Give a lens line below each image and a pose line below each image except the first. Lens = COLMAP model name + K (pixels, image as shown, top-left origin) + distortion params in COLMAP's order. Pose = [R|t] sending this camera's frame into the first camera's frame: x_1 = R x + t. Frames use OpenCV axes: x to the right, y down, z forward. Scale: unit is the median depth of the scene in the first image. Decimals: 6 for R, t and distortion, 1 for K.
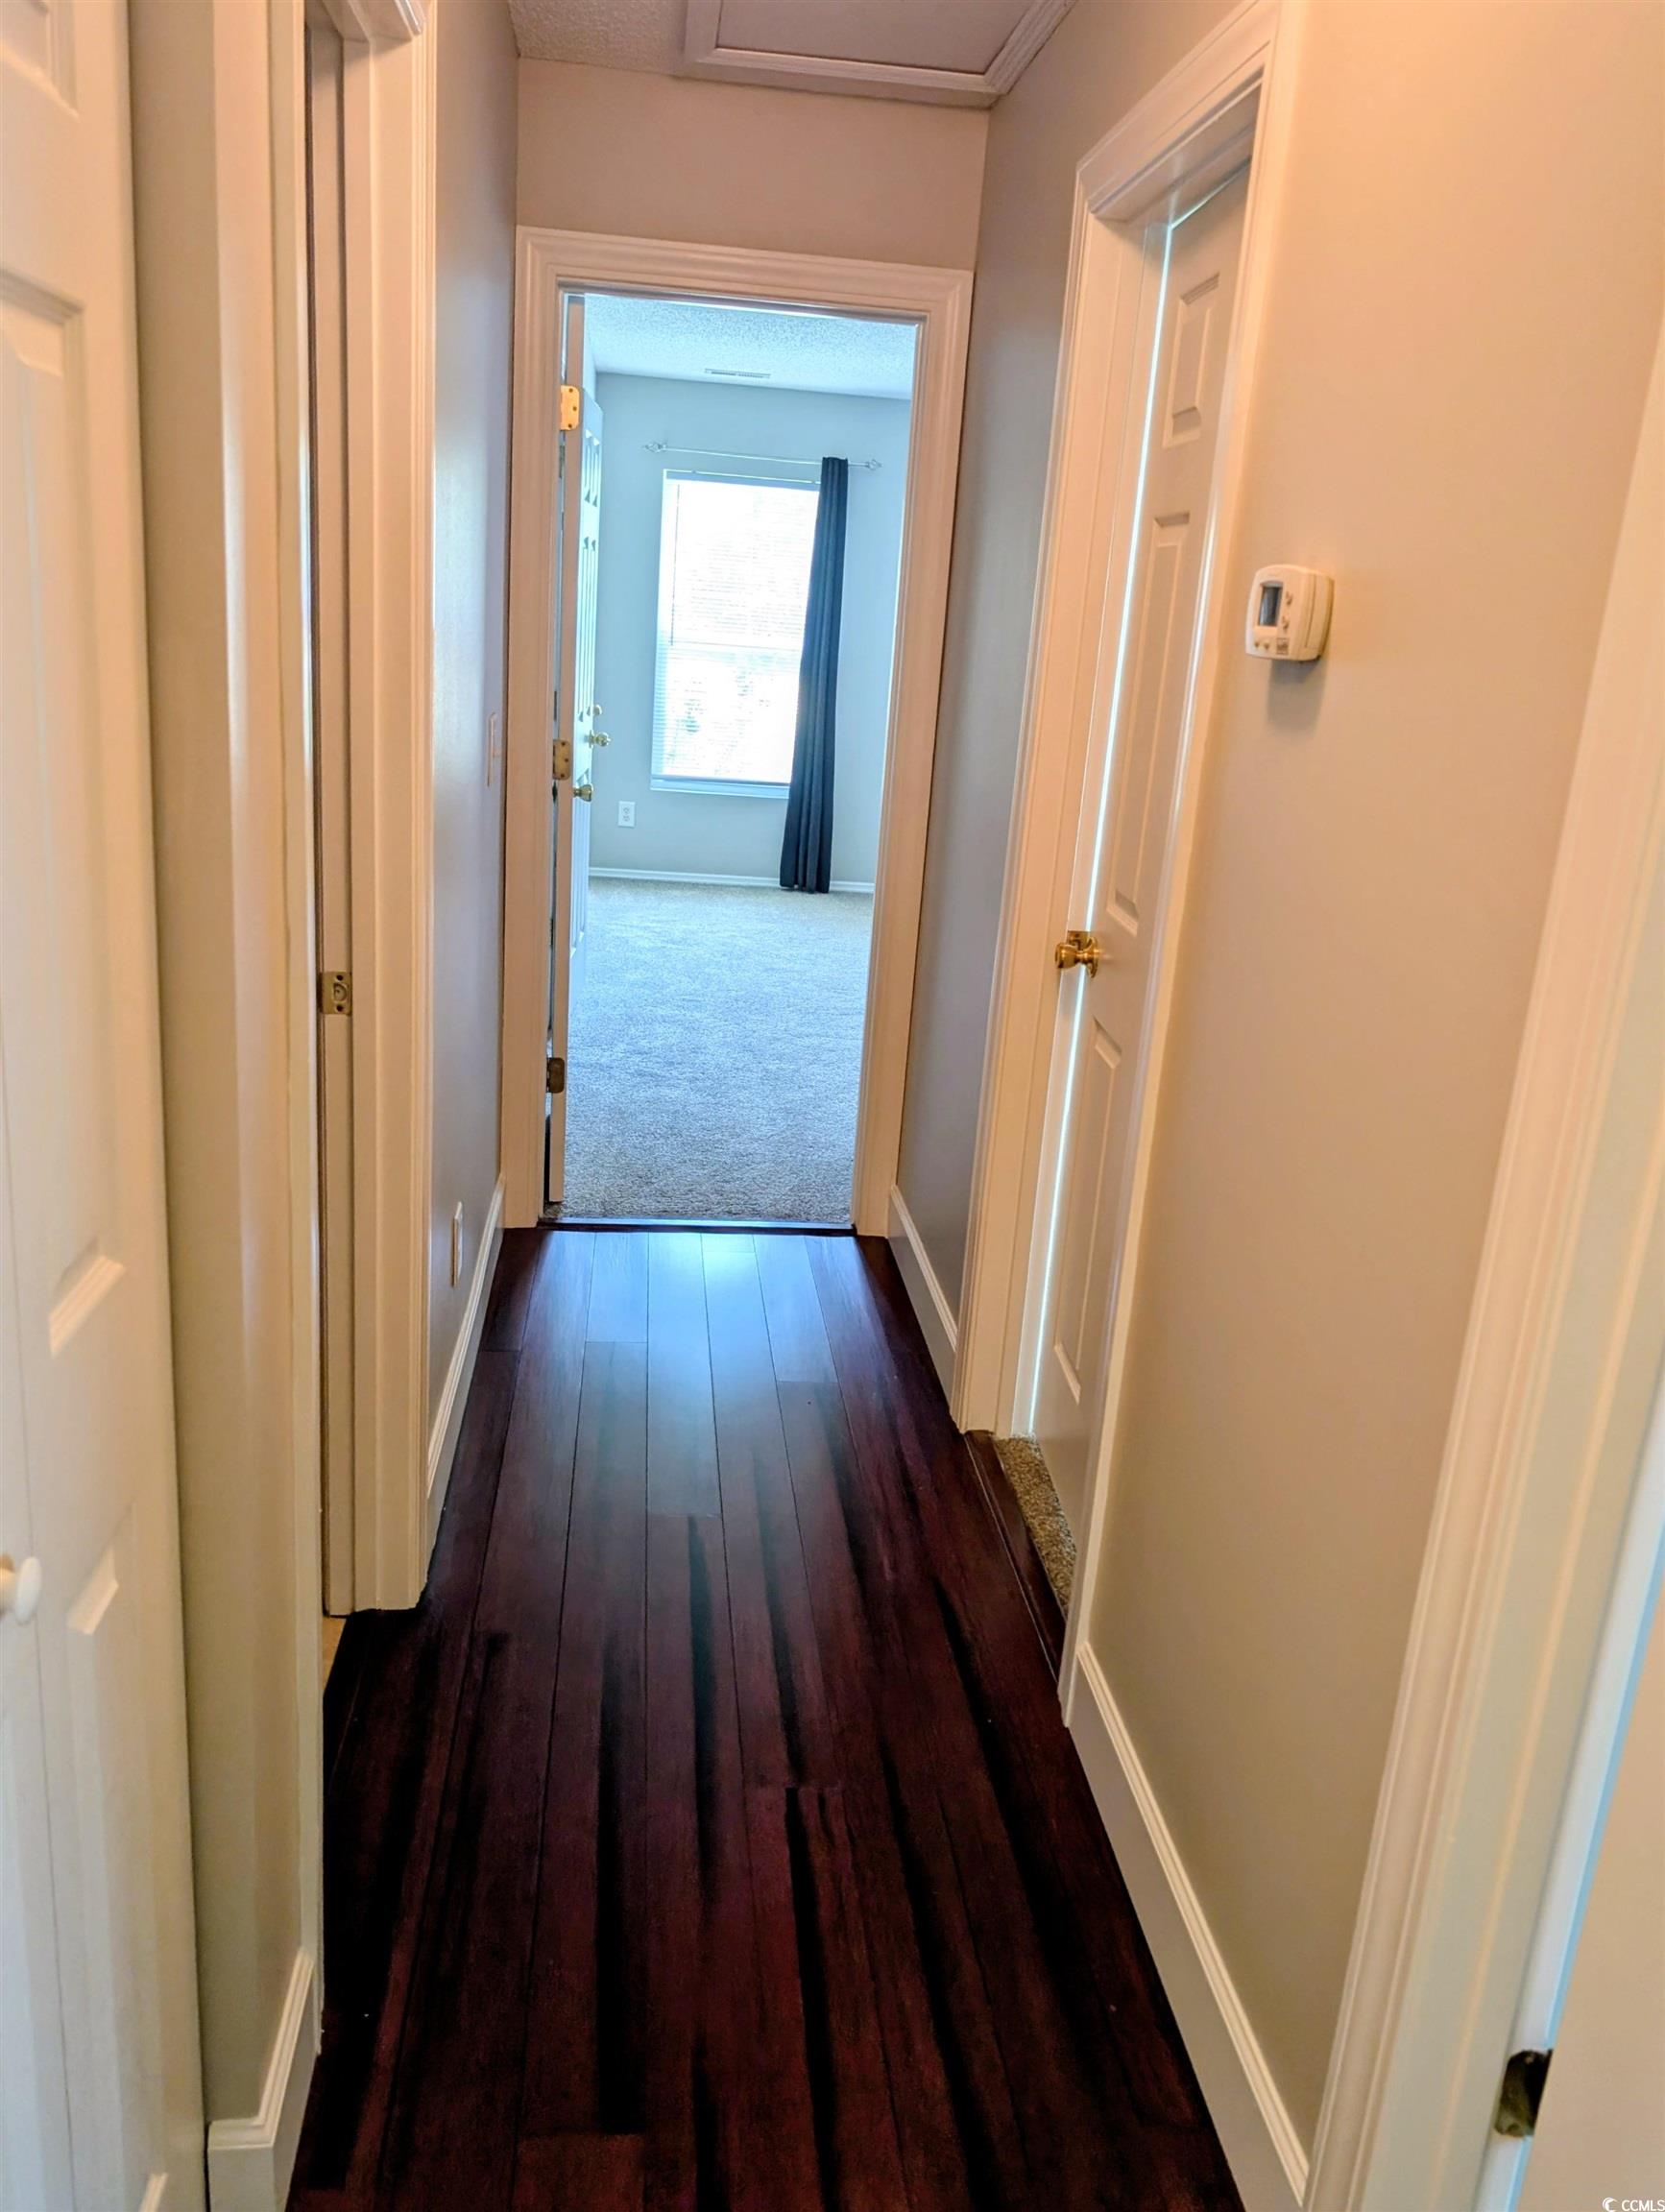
lens RADIAL K [[1652.7, 0, 835.9], [0, 1652.7, 1099.1], [0, 0, 1]] dist [-0.000610, -0.000310]
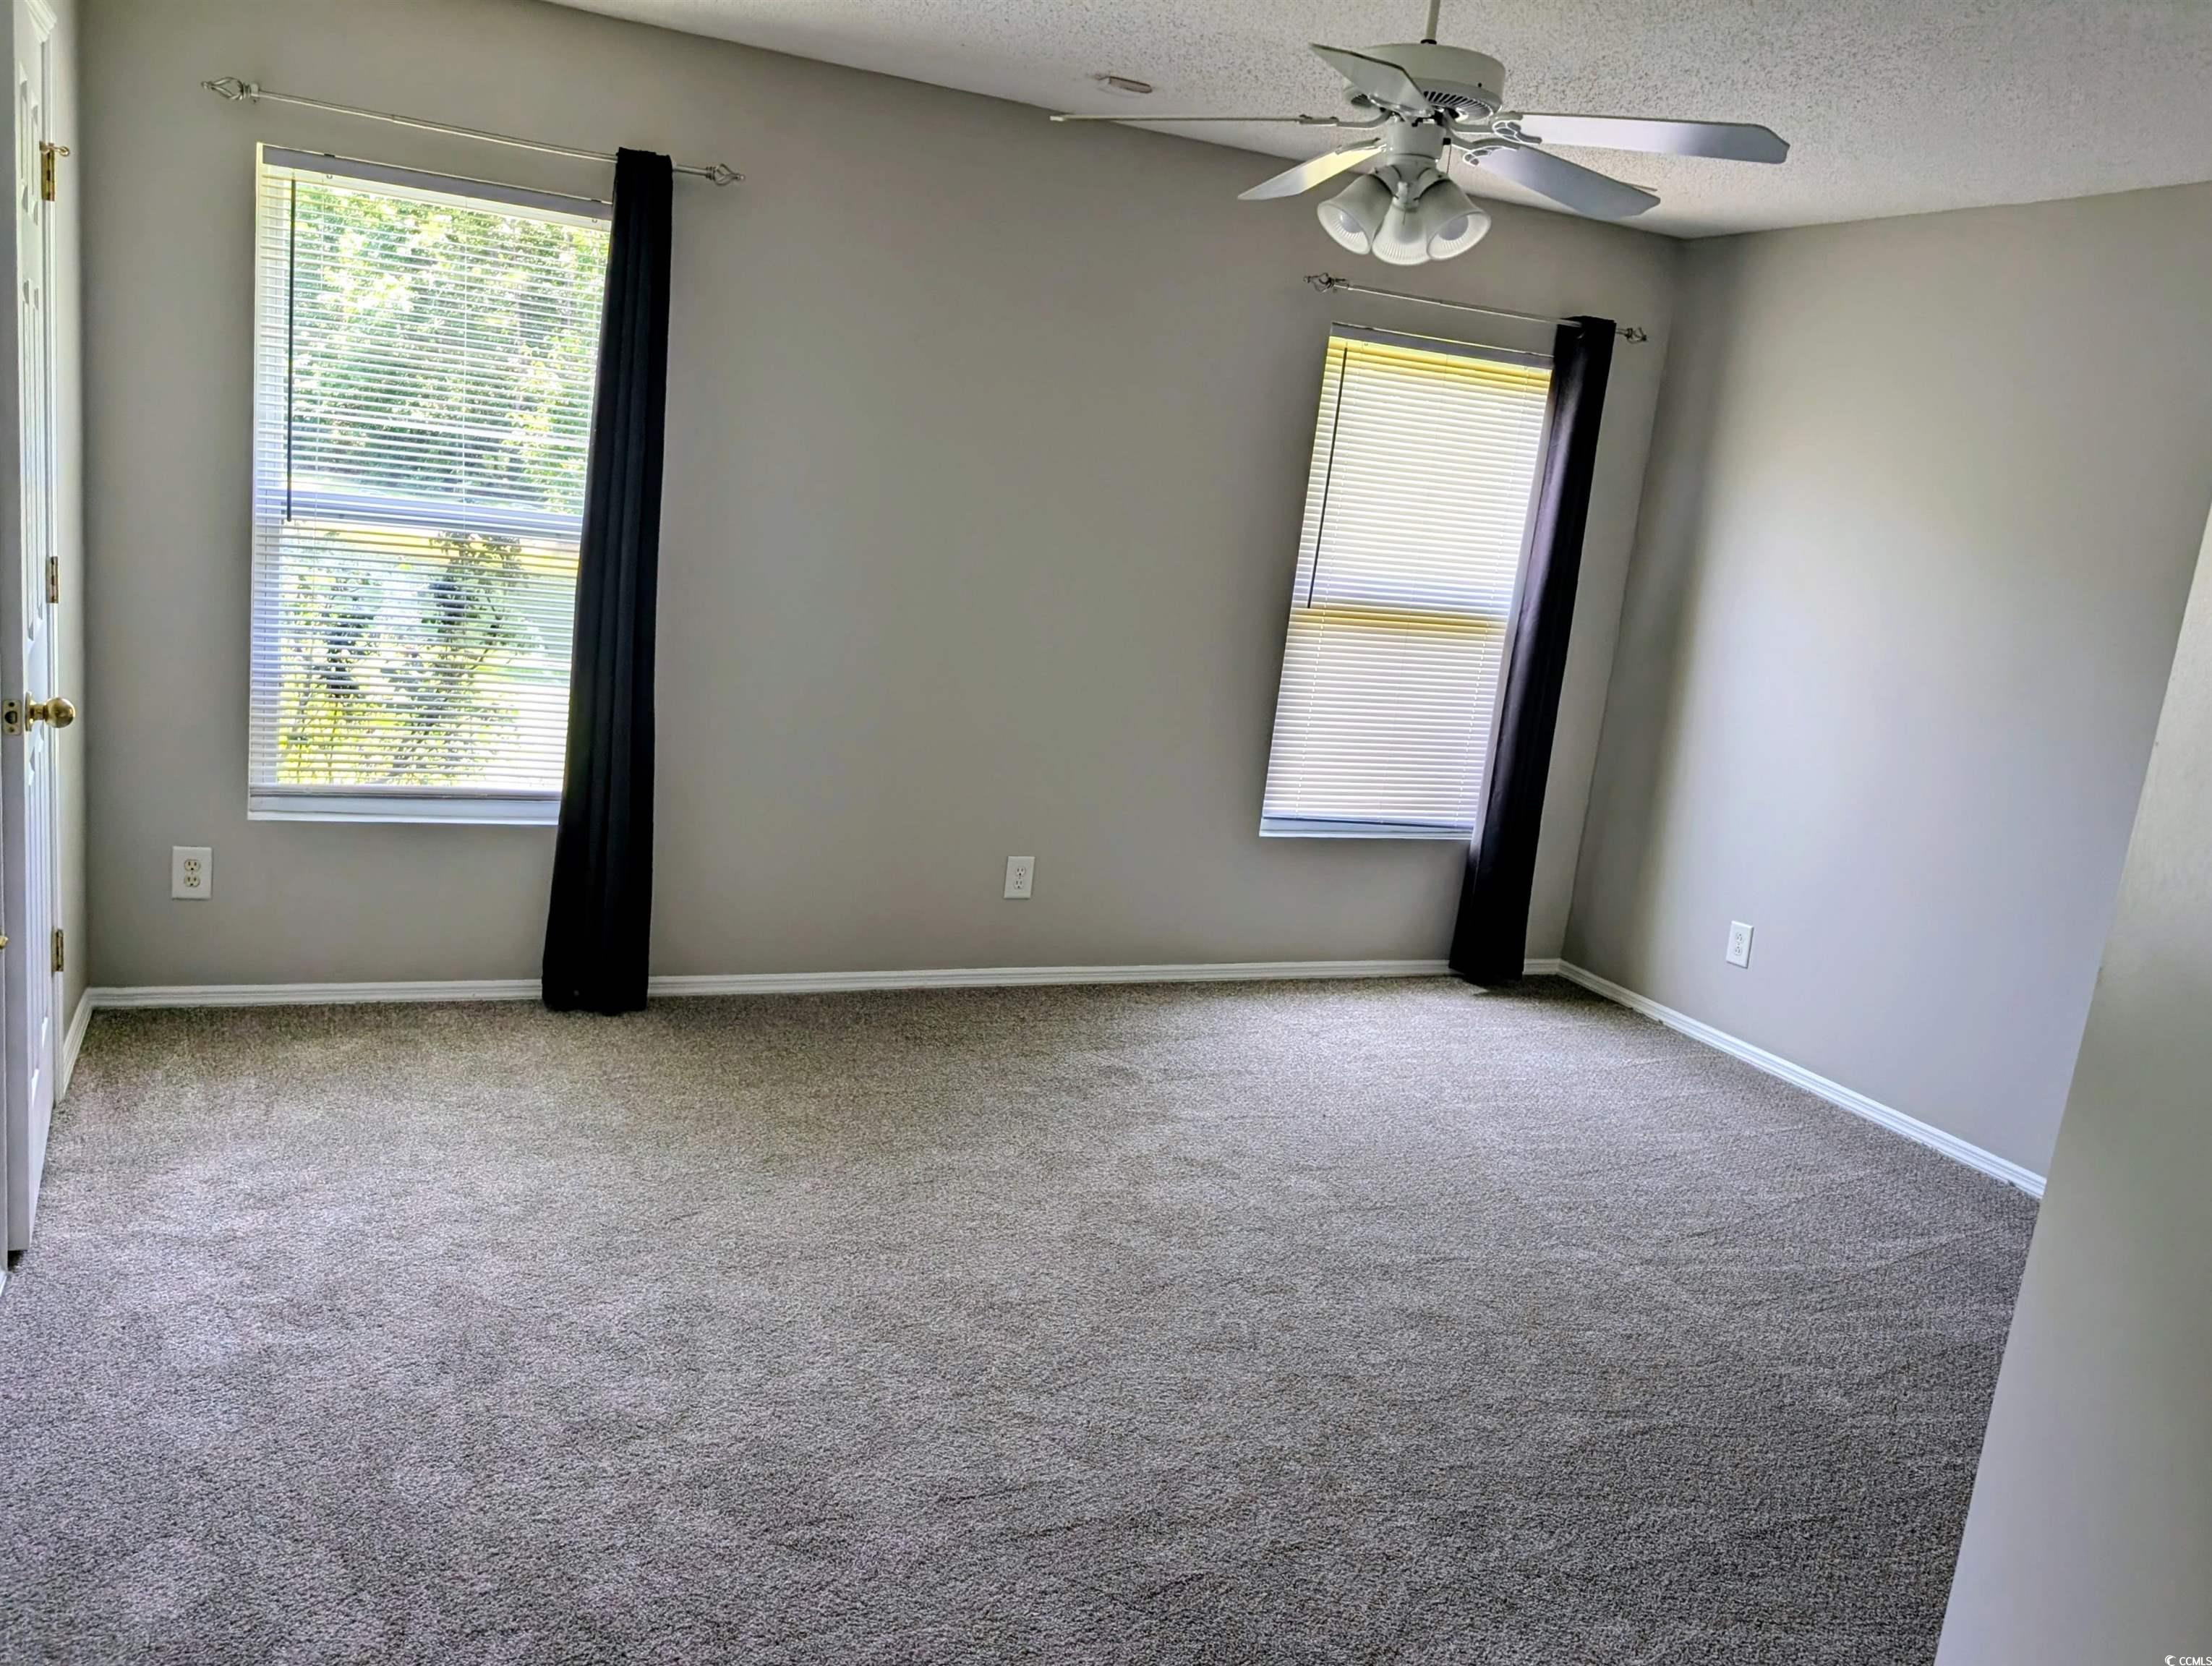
lens RADIAL K [[1676.3, 0, 1098.7], [0, 1676.3, 830.4], [0, 0, 1]] dist [0.008760, 0.001557]
pose [[0.946253, -0.032052, 0.321835, -0.038167], [0.050232, 0.997567, -0.048341, -0.151617], [-0.319503, 0.061909, 0.945561, 0.481632]]
